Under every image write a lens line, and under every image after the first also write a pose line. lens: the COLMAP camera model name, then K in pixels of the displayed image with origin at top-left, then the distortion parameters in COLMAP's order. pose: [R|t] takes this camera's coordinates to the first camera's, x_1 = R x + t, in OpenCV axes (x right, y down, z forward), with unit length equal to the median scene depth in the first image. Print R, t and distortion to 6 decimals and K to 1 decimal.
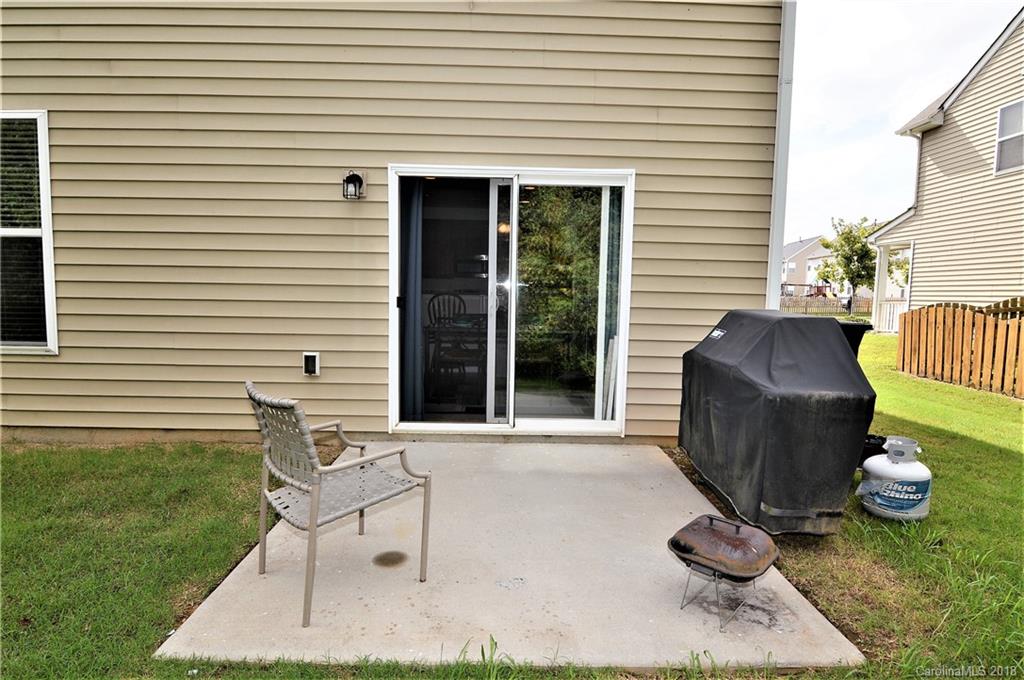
lens RADIAL K [[524.4, 0, 511.7], [0, 524.4, 335.0], [0, 0, 1]] dist [-0.017339, -0.000542]
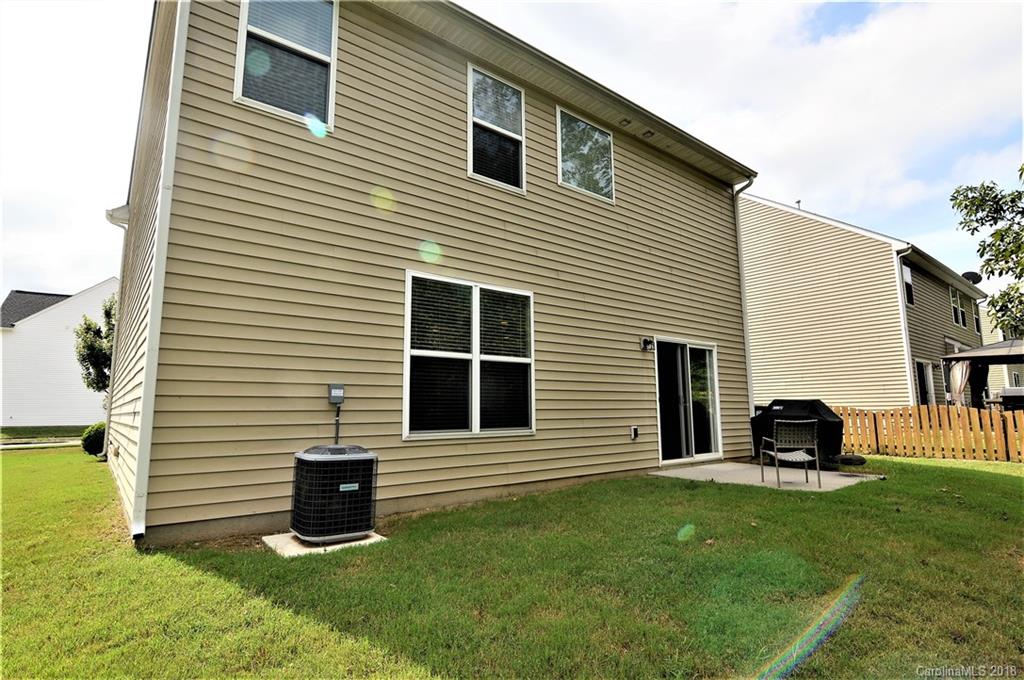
lens RADIAL K [[524.4, 0, 513.4], [0, 524.4, 340.6], [0, 0, 1]] dist [-0.017339, -0.000542]
pose [[0.794780, 0.055776, 0.604329, -1.936857], [0.074125, 0.979392, -0.187877, 0.052974], [-0.602353, 0.194117, 0.774267, -0.293989]]
